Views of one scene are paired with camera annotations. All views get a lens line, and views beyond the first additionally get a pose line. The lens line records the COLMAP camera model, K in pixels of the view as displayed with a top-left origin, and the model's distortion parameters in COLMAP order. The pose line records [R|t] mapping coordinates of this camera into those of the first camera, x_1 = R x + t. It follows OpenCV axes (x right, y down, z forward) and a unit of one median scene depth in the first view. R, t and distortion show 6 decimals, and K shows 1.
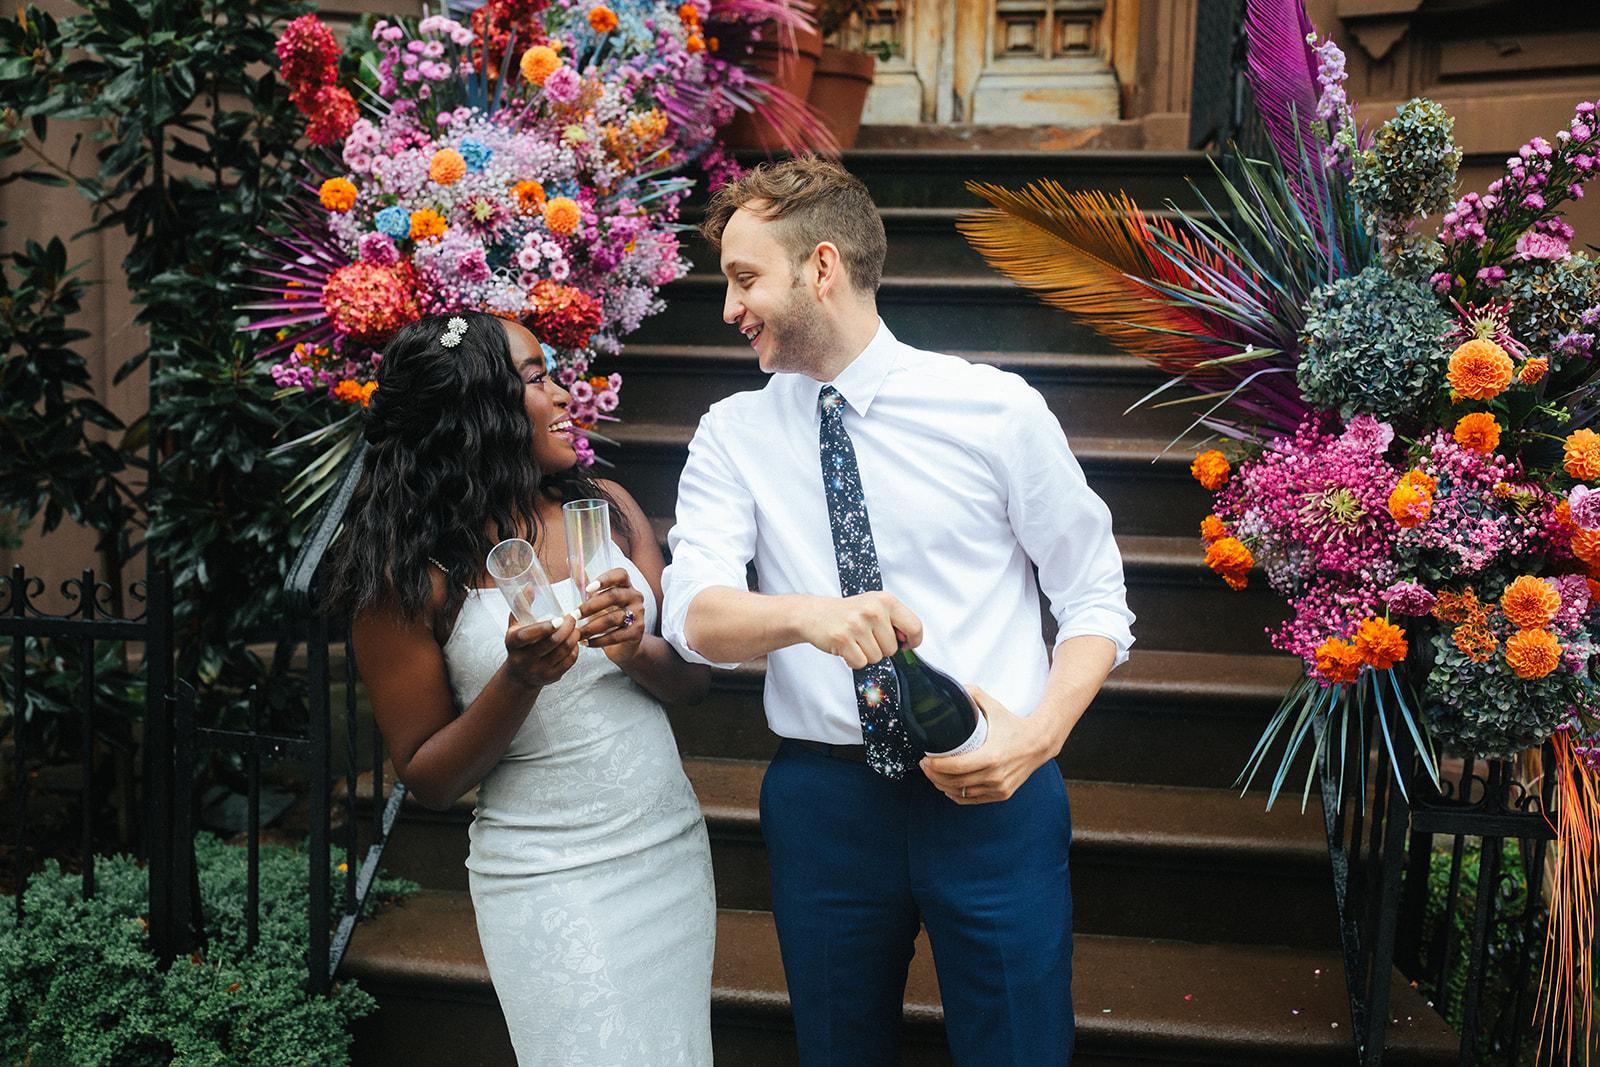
lens RADIAL K [[1588.6, 0, 768.9], [0, 1588.6, 539.6], [0, 0, 1]] dist [-0.002114, -0.003712]
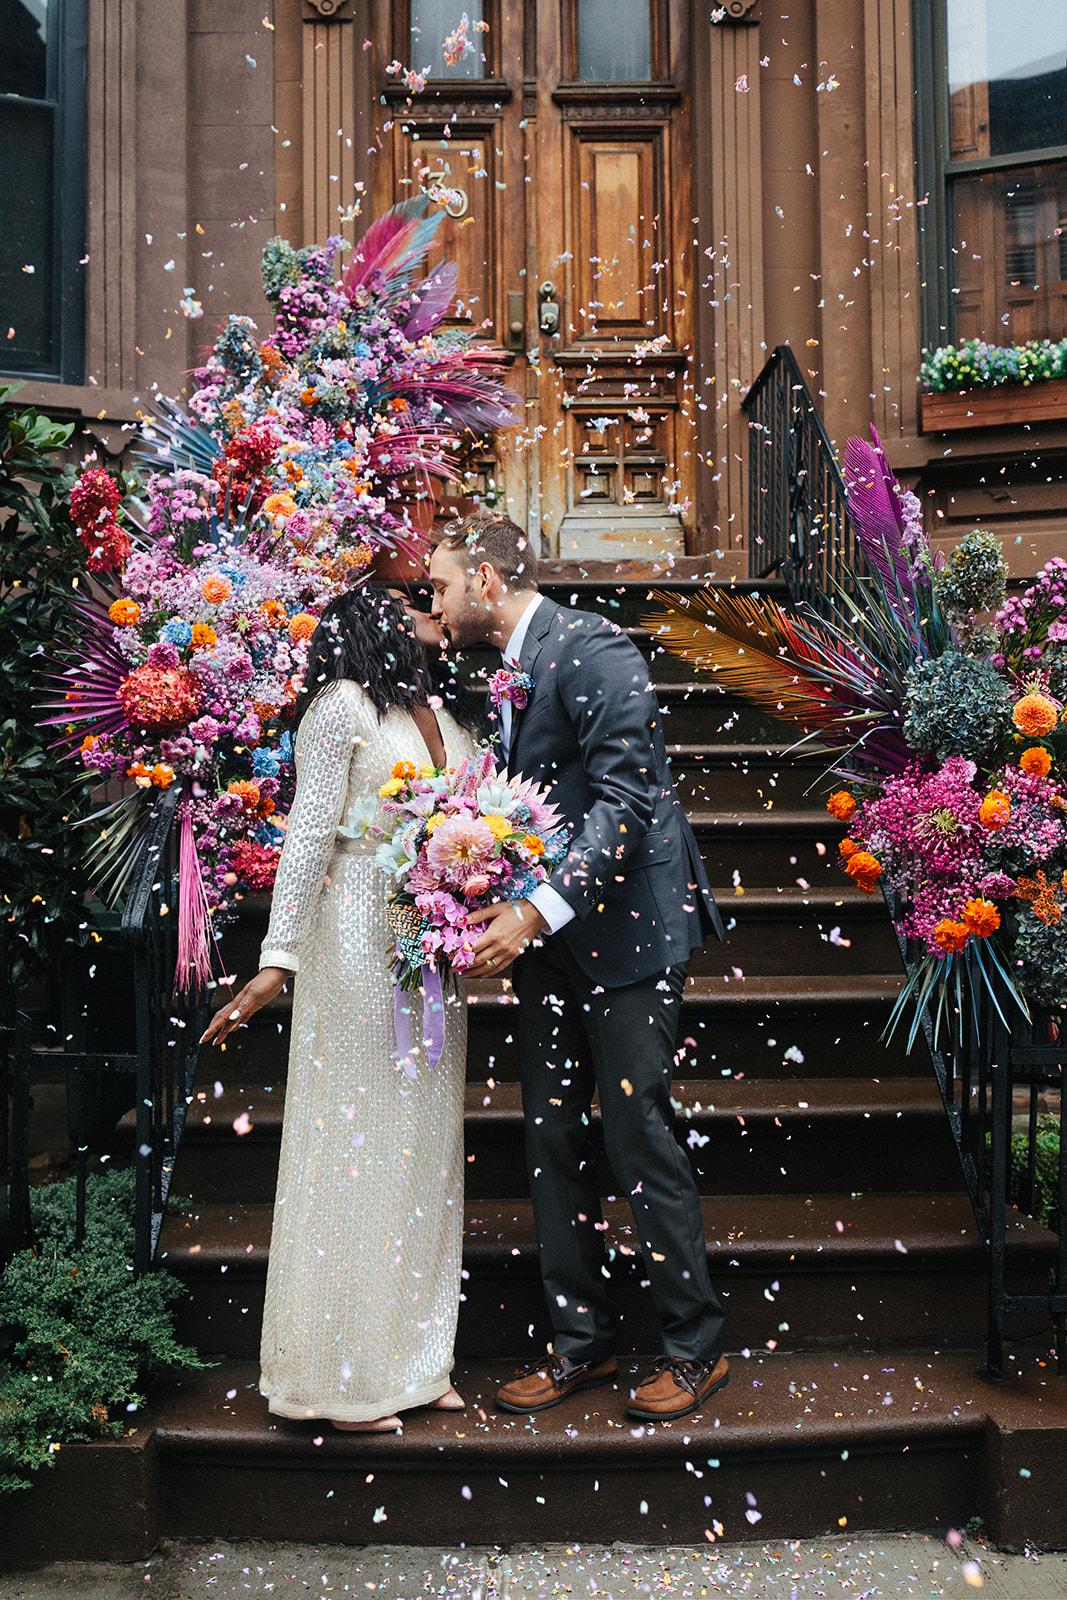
lens RADIAL K [[1620.8, 0, 552.8], [0, 1620.8, 772.4], [0, 0, 1]] dist [-0.007959, -0.006093]
pose [[0.985199, -0.027467, 0.169198, -0.173218], [0.049283, 0.990790, -0.126123, 0.081092], [-0.164176, 0.132595, 0.977479, -0.262227]]
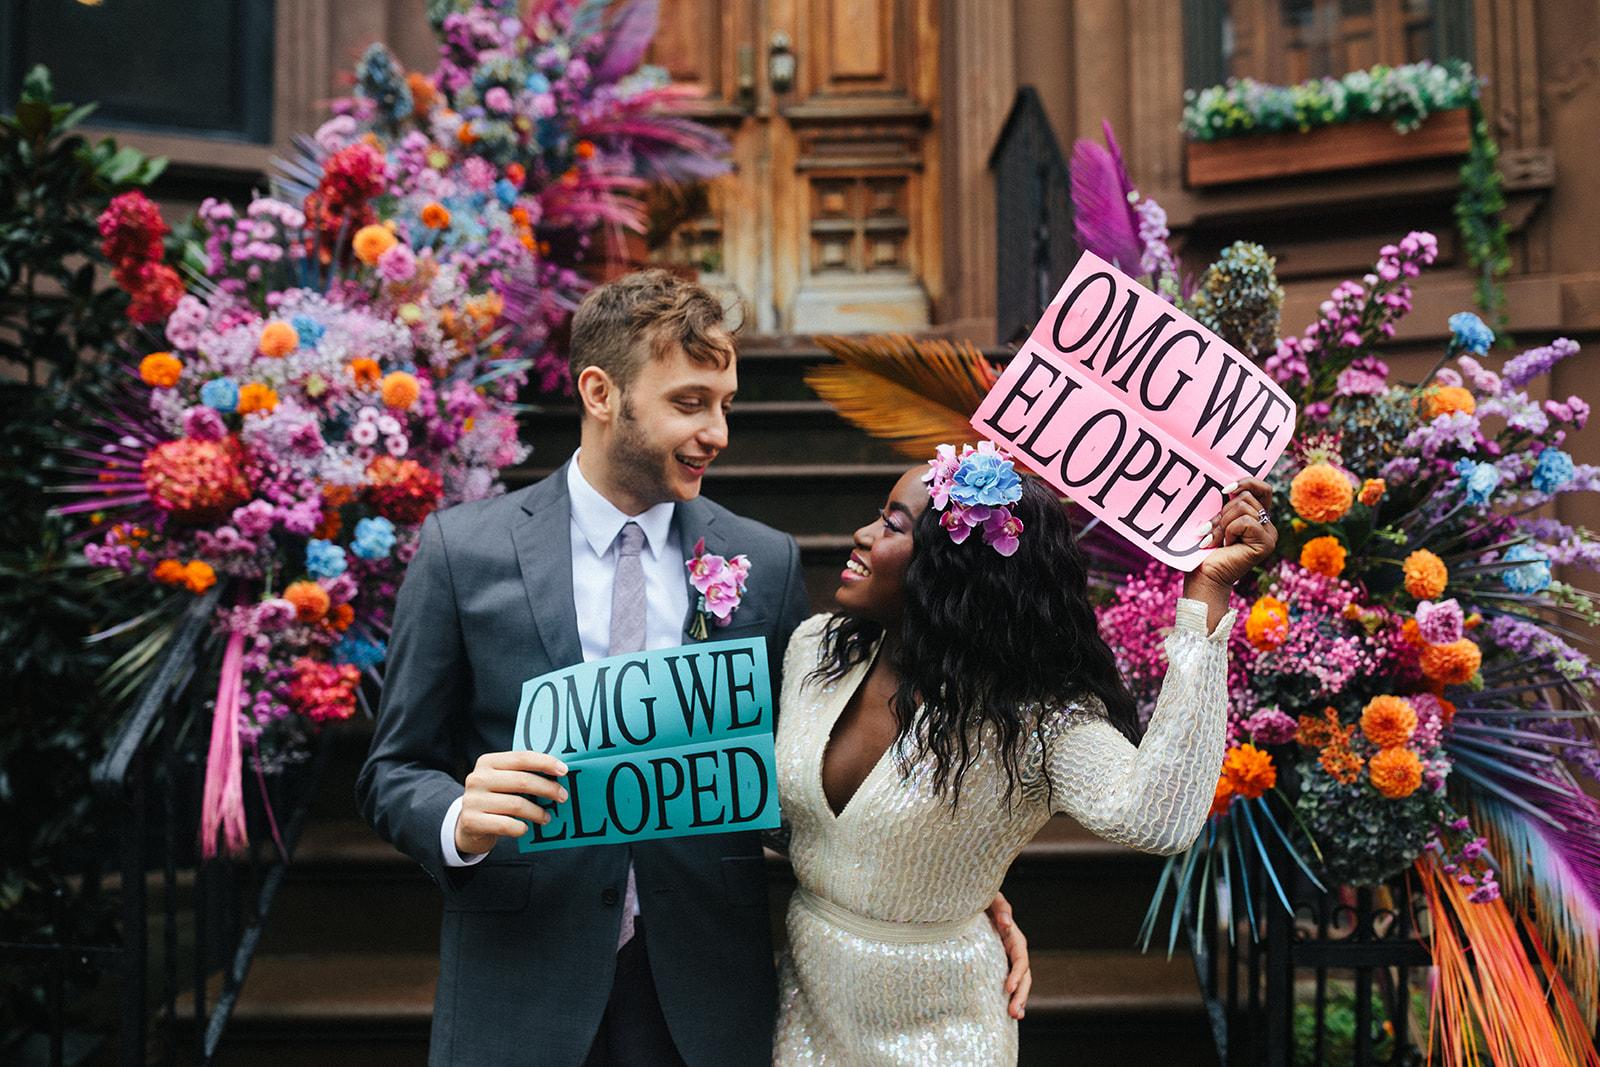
lens RADIAL K [[1533.2, 0, 800.0], [0, 1533.2, 533.5], [0, 0, 1]] dist [-0.003893, -0.014976]
pose [[0.990428, -0.027688, 0.135223, -0.016911], [0.047439, 0.988278, -0.145108, 0.035750], [-0.129620, 0.150134, 0.980132, 0.057896]]
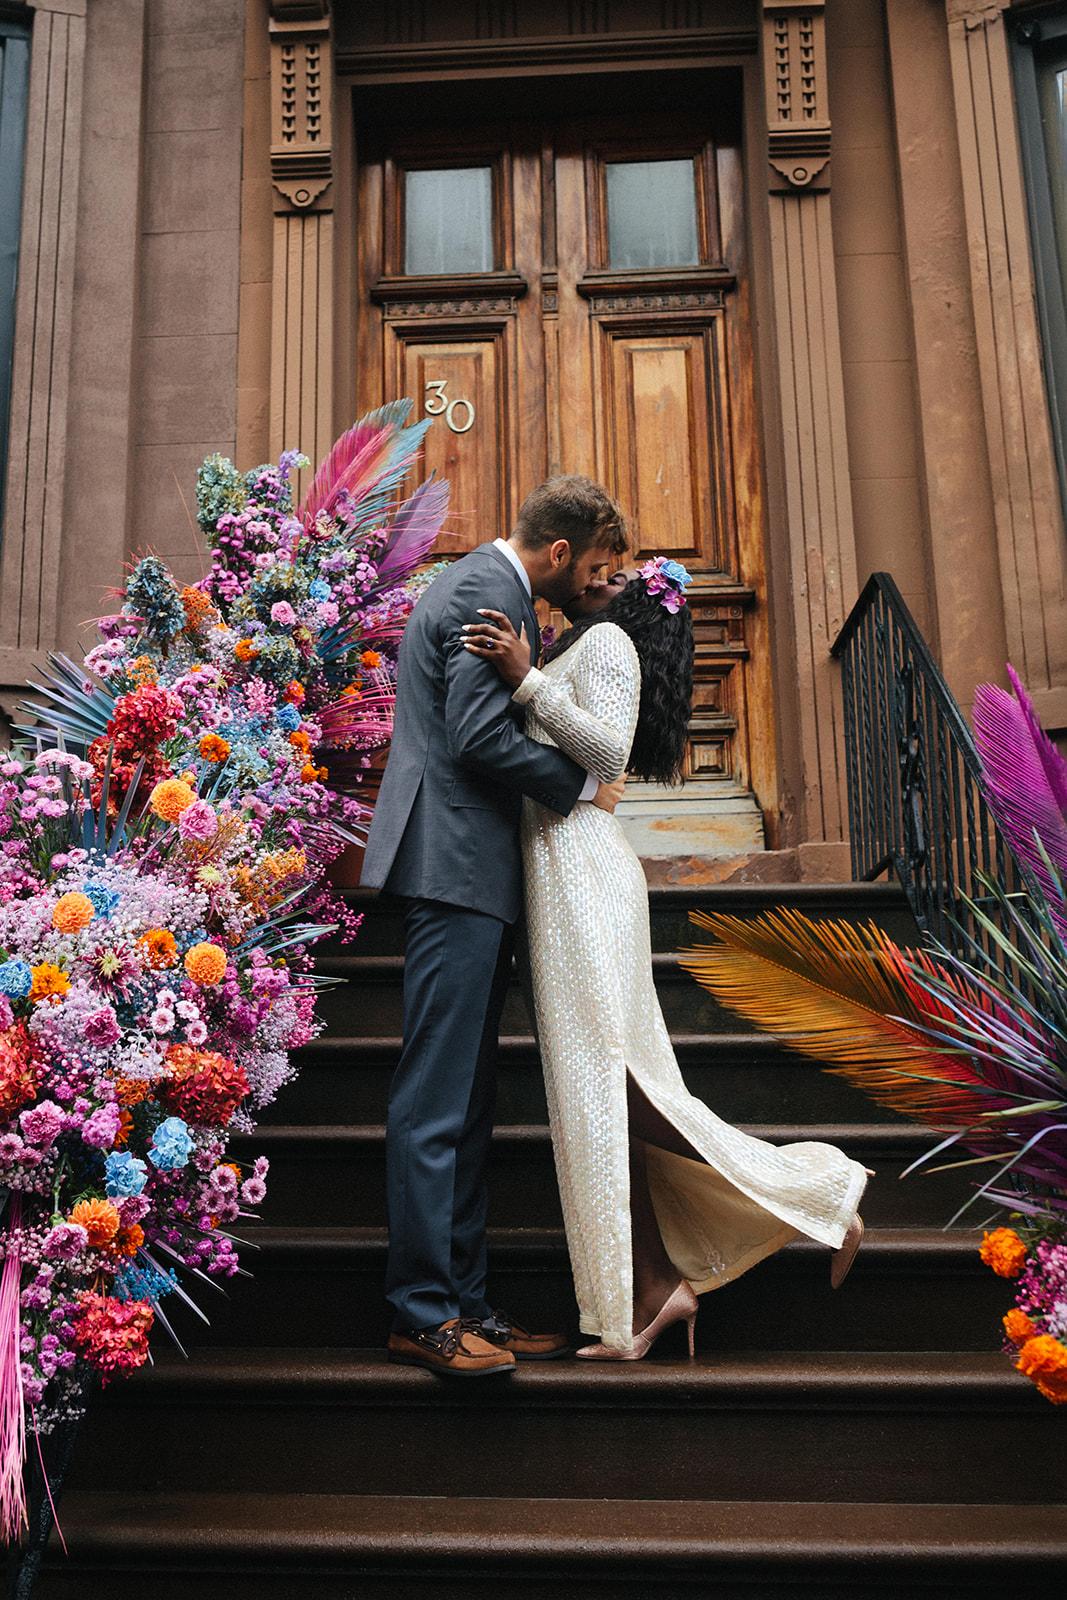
lens RADIAL K [[1952.8, 0, 403.8], [0, 1952.8, 607.0], [0, 0, 1]] dist [-0.011633, 0.006735]
pose [[0.998003, -0.008284, 0.062627, -0.093578], [0.031176, 0.926818, -0.374215, 0.014443], [-0.054944, 0.375420, 0.925225, -0.060619]]
